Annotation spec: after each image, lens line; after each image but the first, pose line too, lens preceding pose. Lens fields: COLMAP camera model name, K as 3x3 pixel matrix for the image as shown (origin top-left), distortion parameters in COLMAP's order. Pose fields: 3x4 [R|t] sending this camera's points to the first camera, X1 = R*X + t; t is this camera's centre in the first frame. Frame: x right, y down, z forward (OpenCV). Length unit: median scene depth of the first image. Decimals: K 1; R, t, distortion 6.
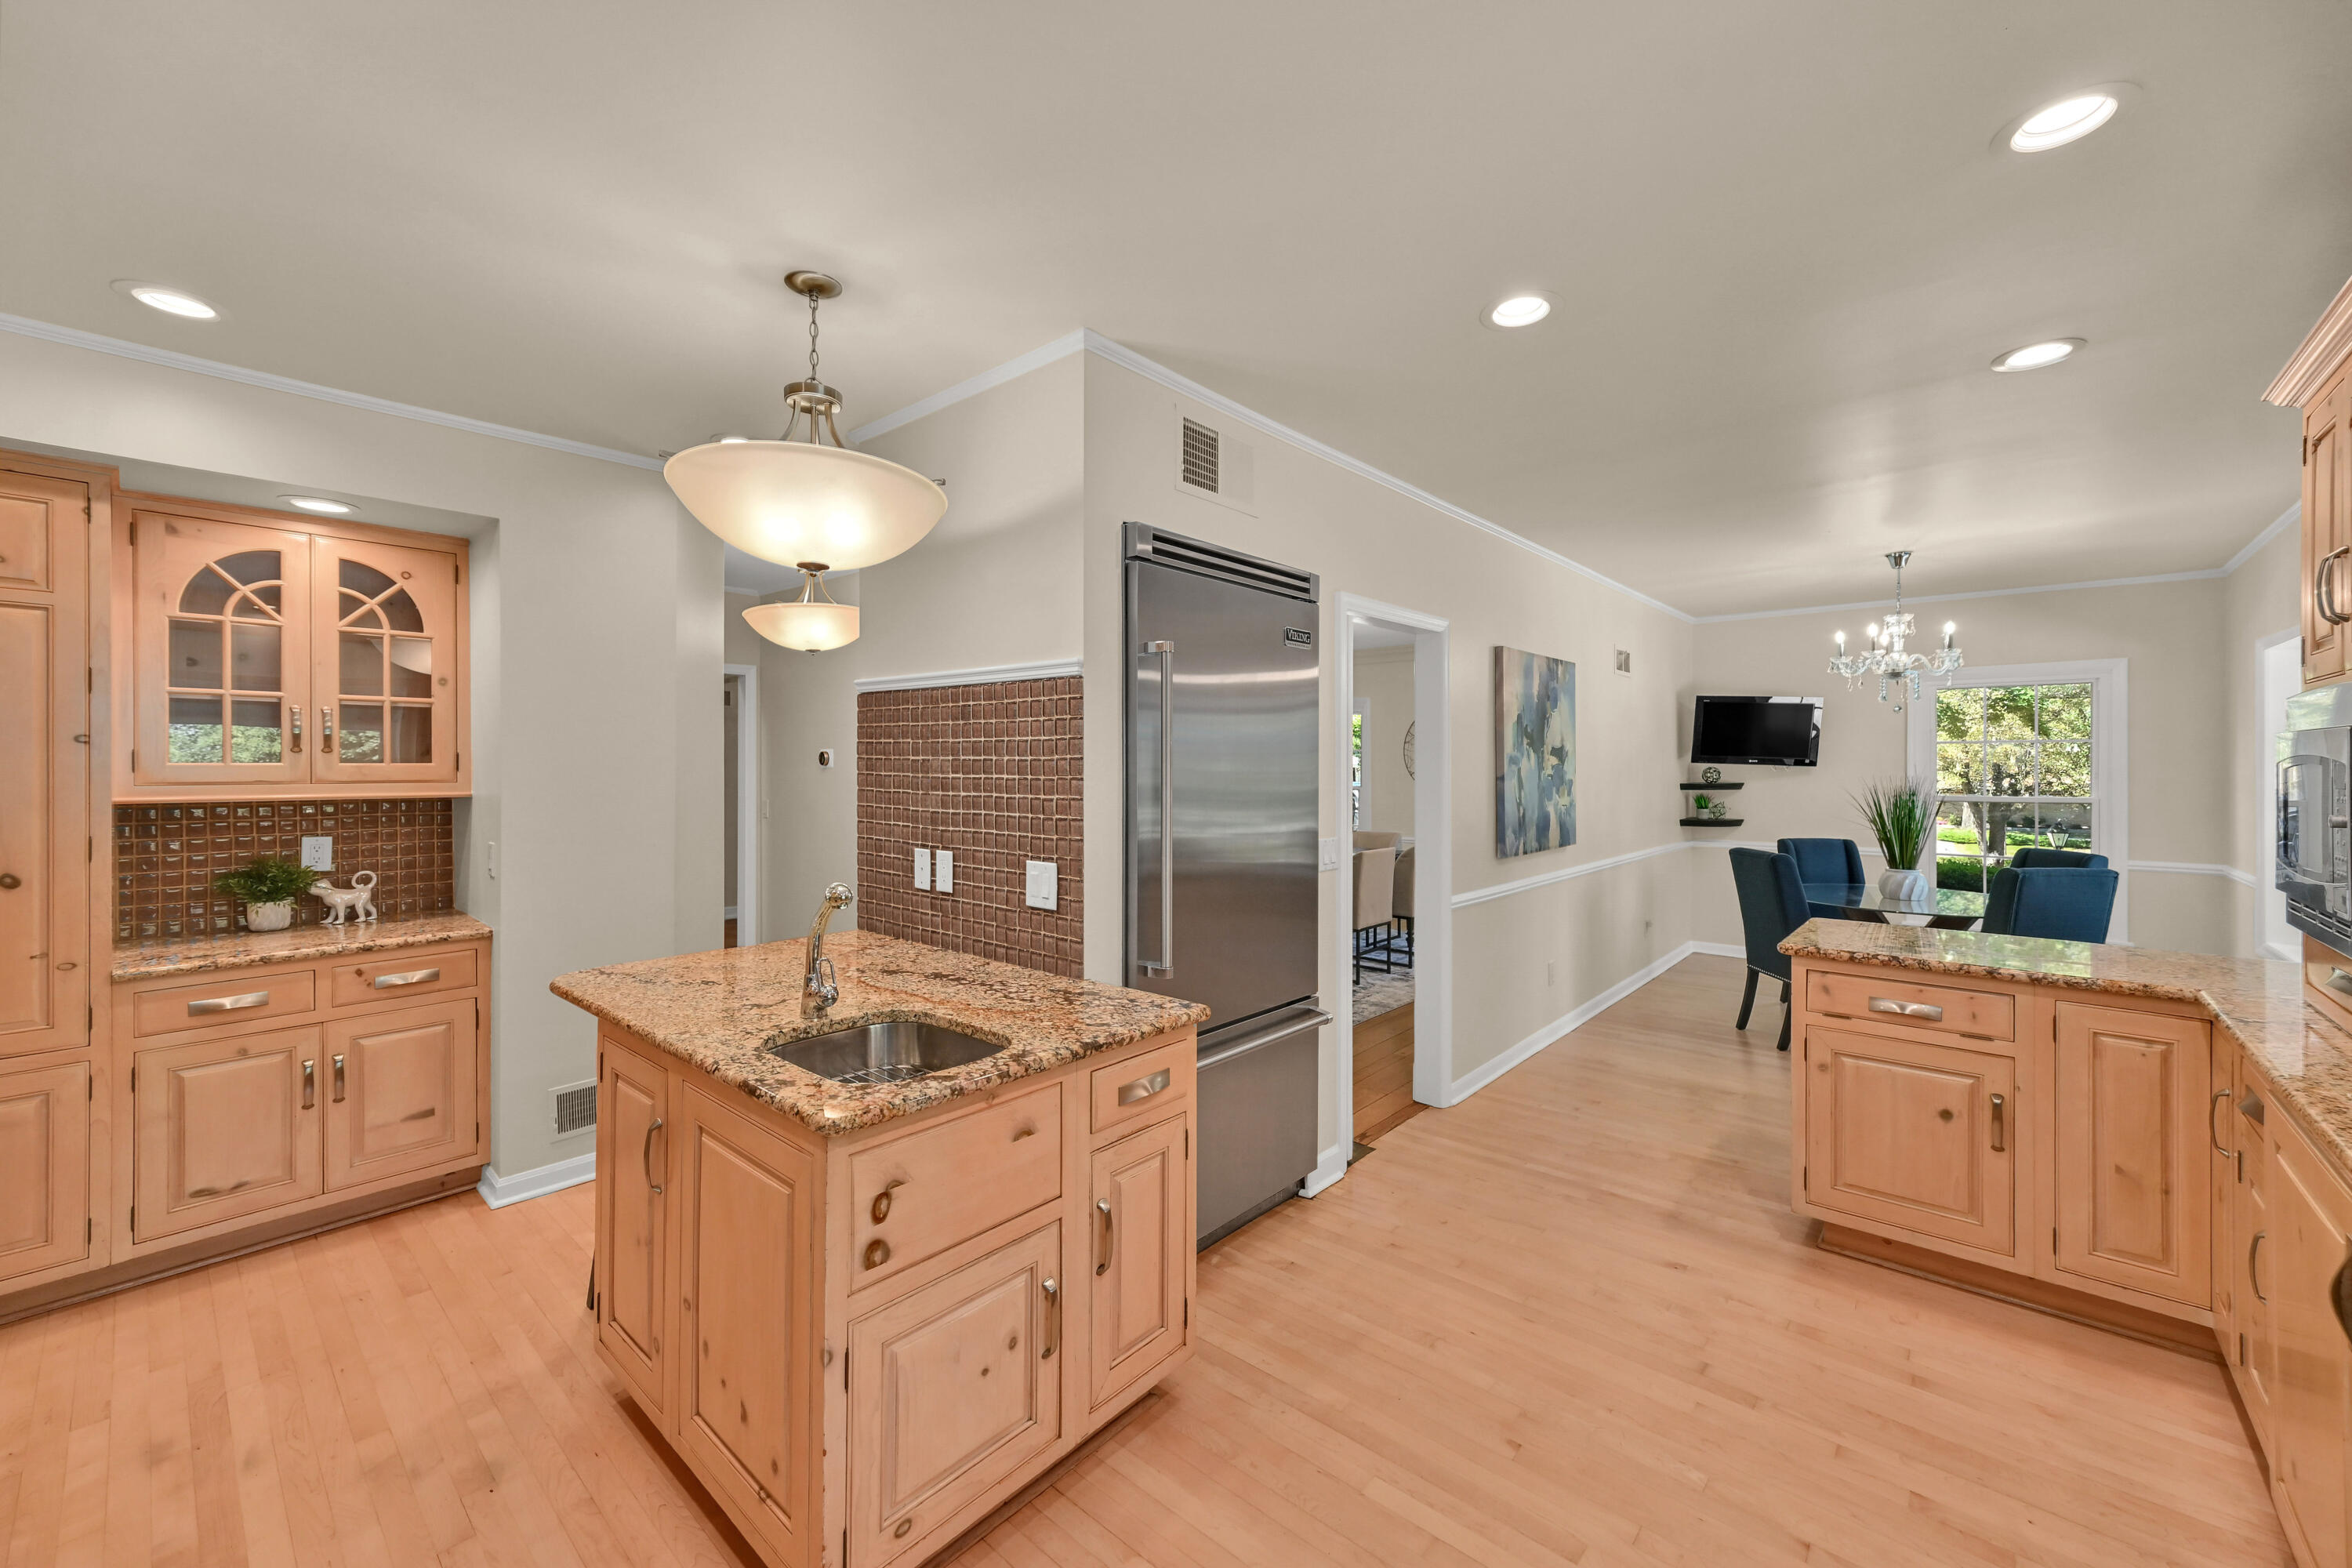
lens RADIAL K [[914.7, 0, 1177.5], [0, 914.7, 780.1], [0, 0, 1]] dist [0.011337, 0.000027]
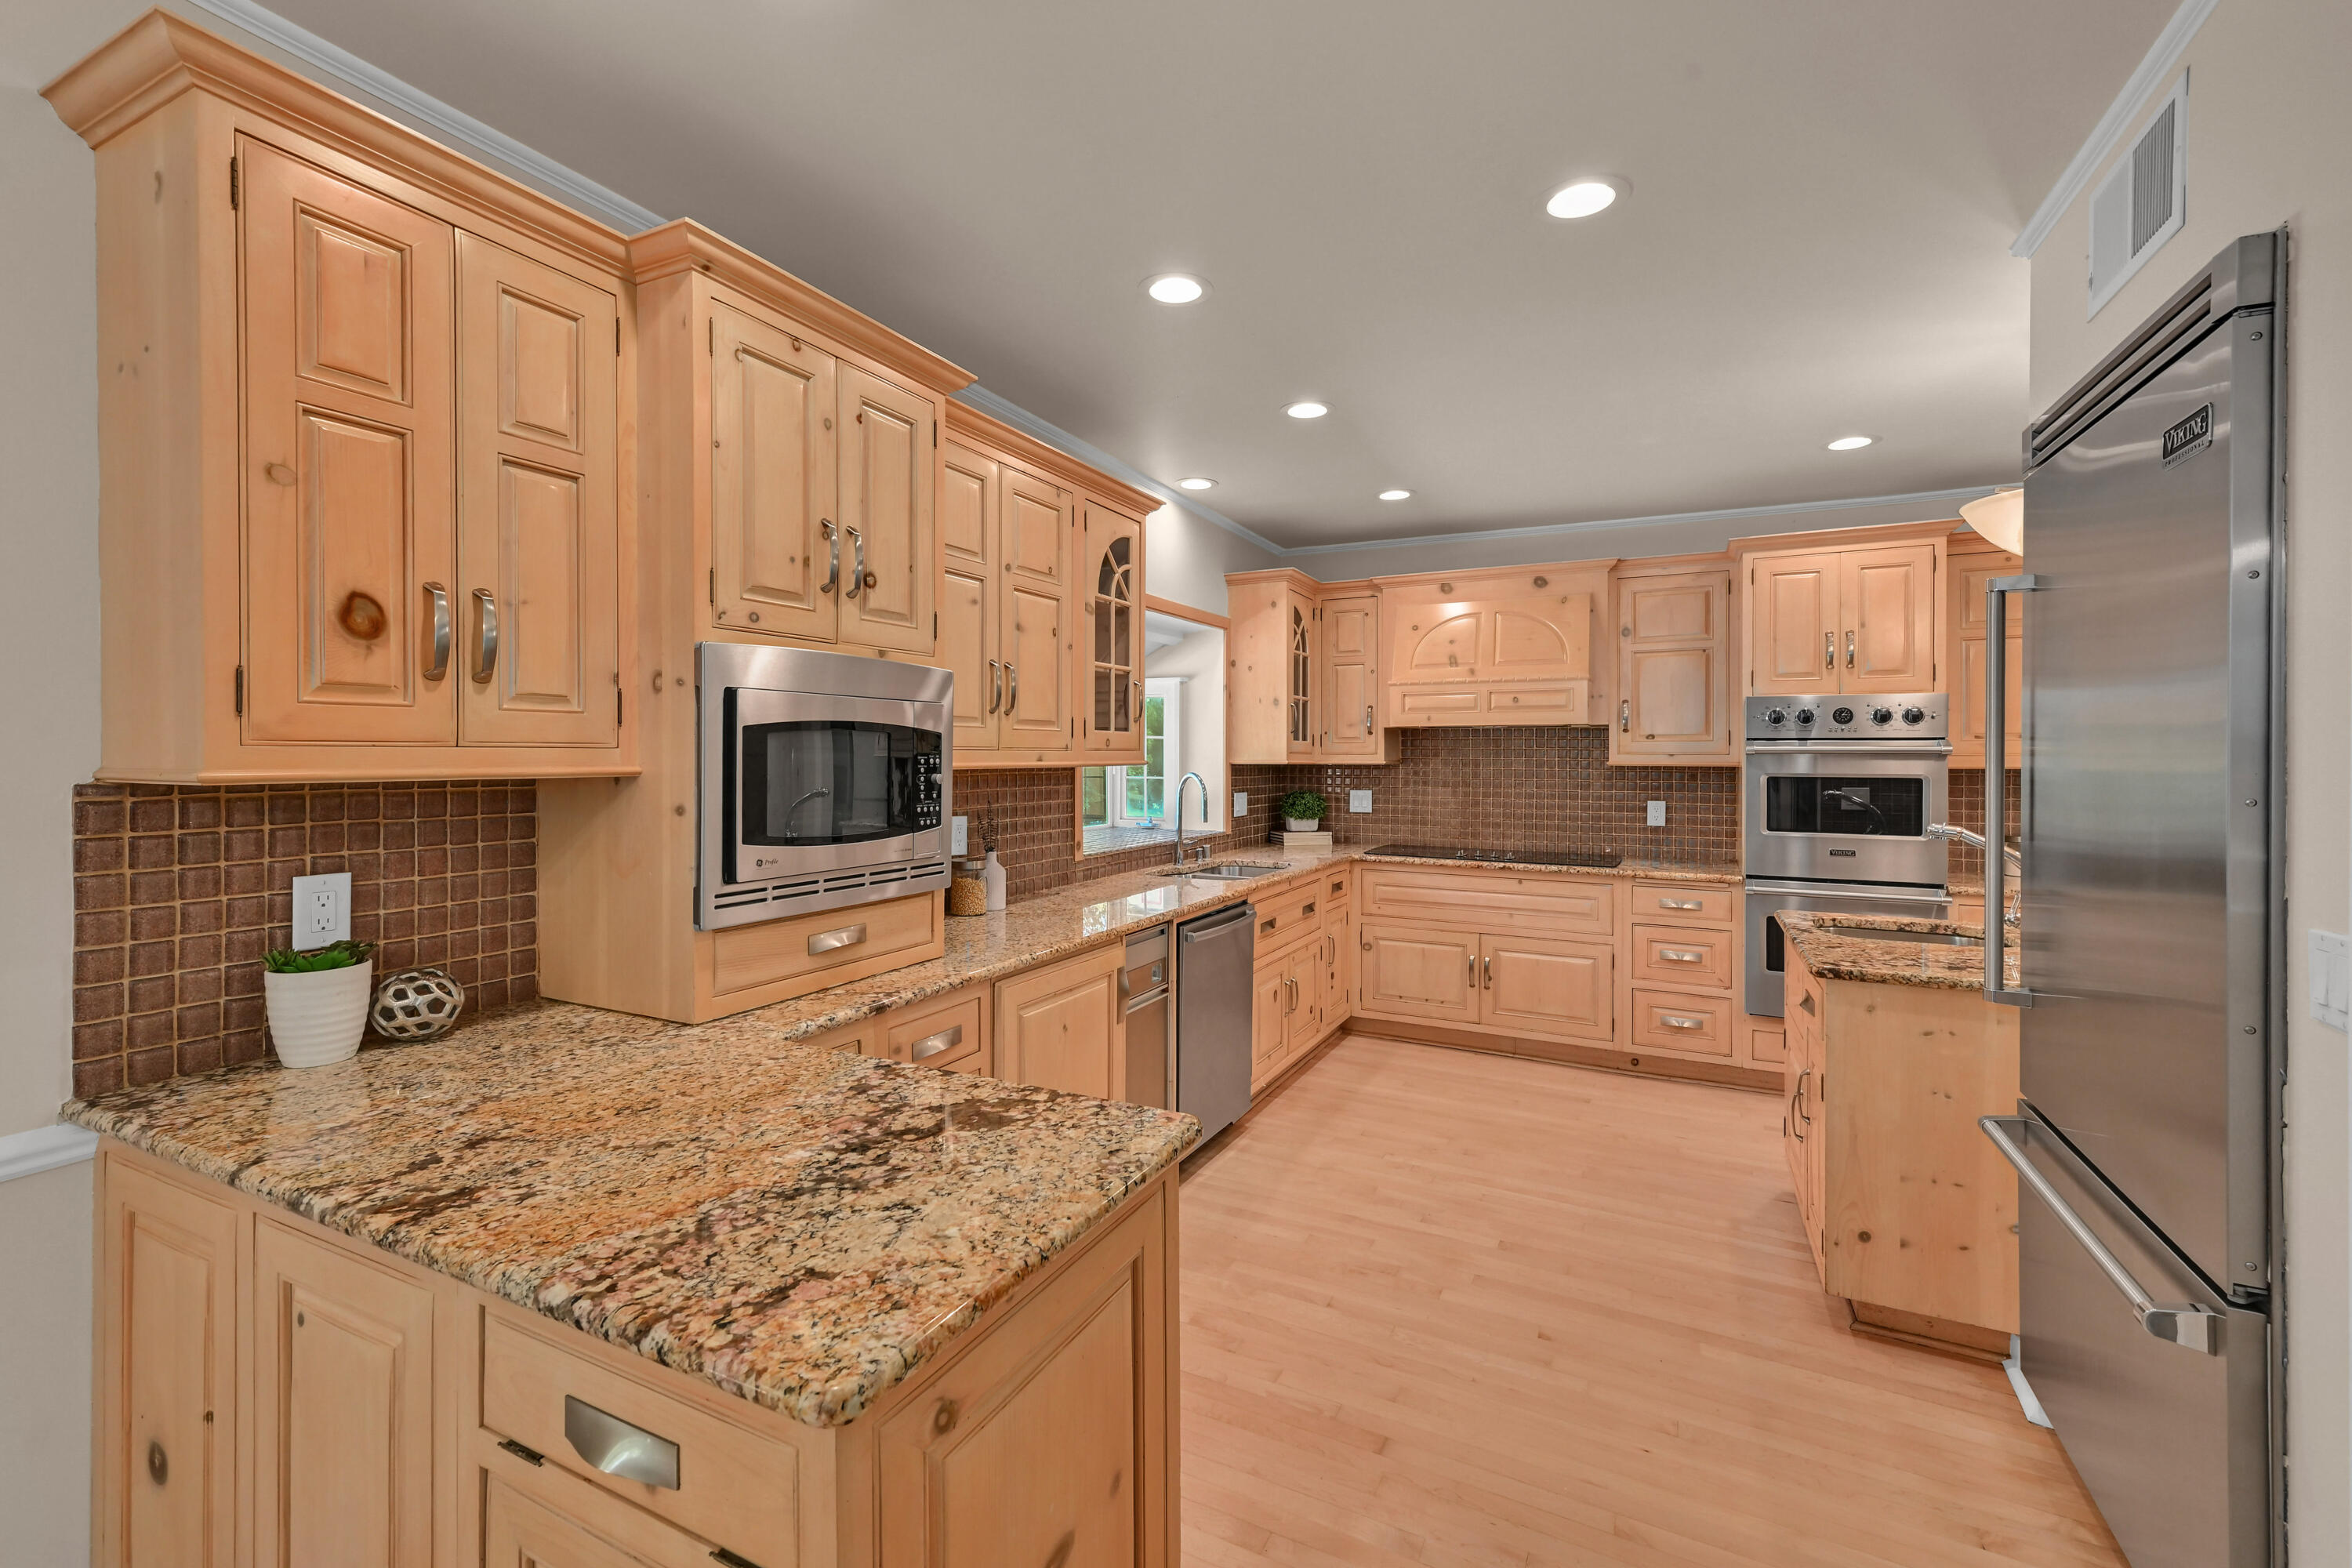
lens RADIAL K [[993.7, 0, 1178.2], [0, 993.7, 754.5], [0, 0, 1]] dist [0.000993, 0.000078]
pose [[-0.965386, -0.000982, -0.260824, 0.463574], [-0.005347, 0.999857, 0.016025, -0.004022], [0.260771, 0.016864, -0.965253, 0.847769]]
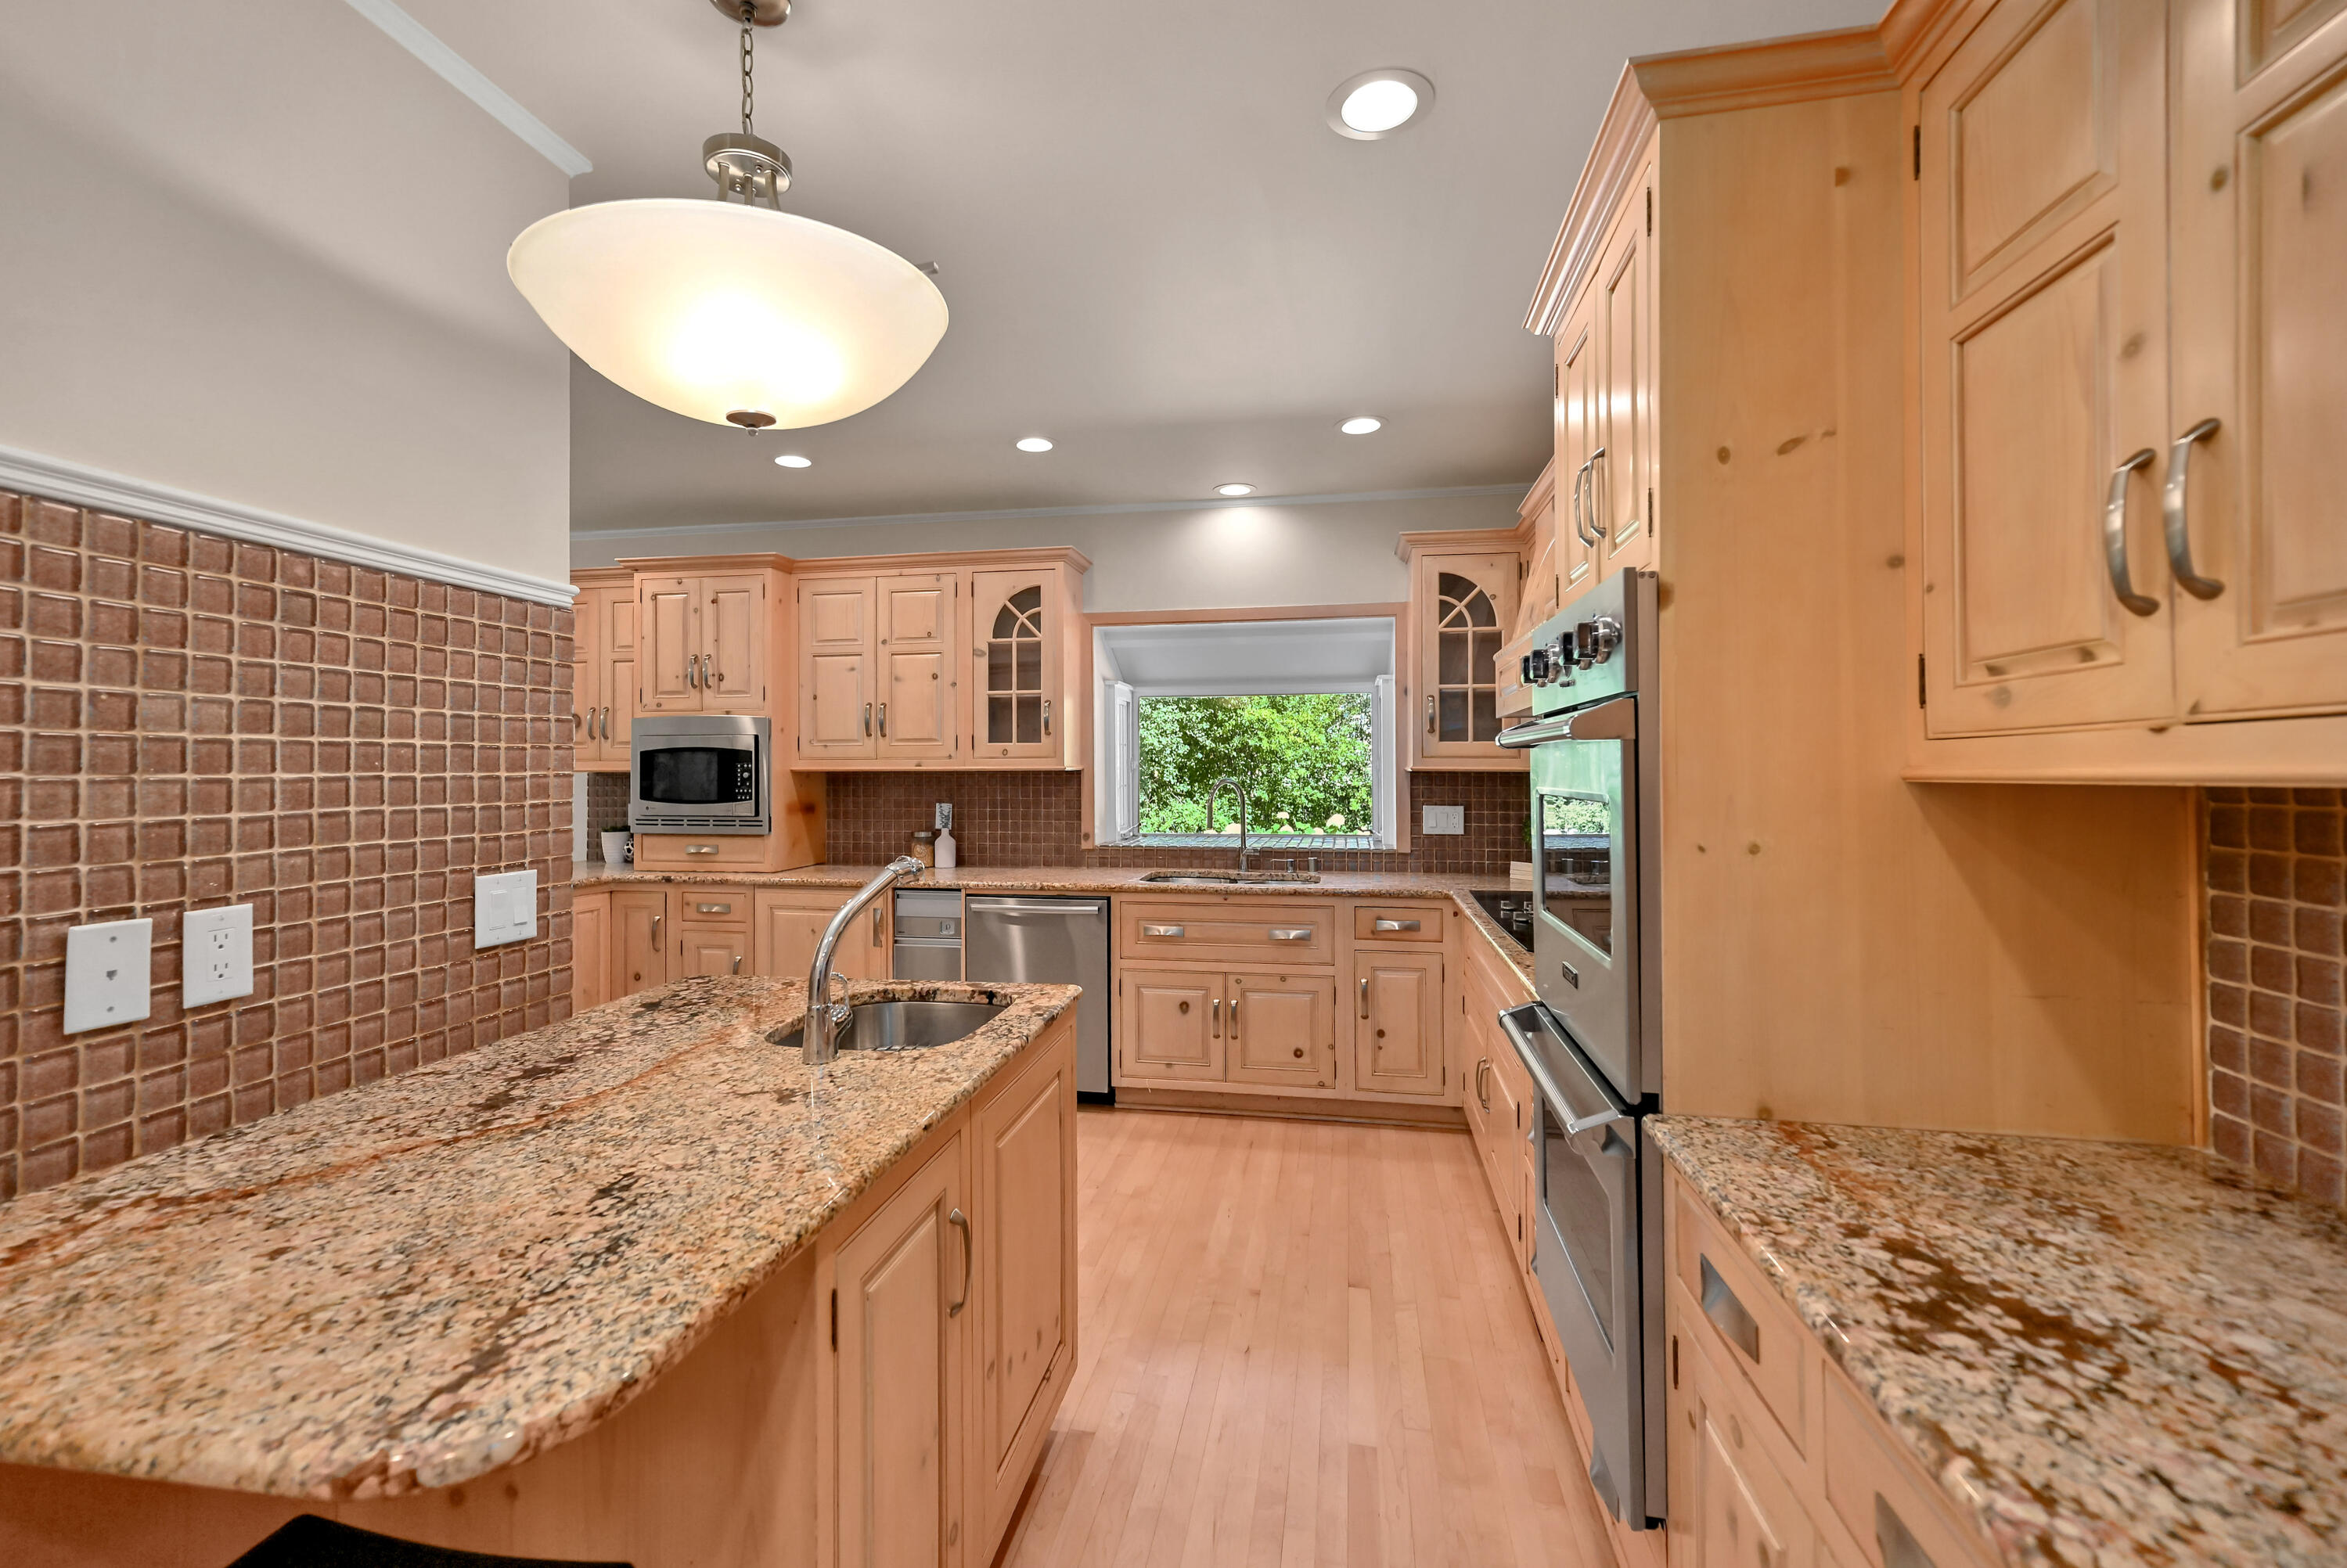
lens RADIAL K [[963.4, 0, 1166.7], [0, 963.4, 758.8], [0, 0, 1]] dist [0.000225, 0.000003]
pose [[-0.518867, 0.009363, 0.854804, -0.503002], [0.017248, 0.999851, -0.000482, 0.008100], [-0.854681, 0.014493, -0.518951, 0.484298]]
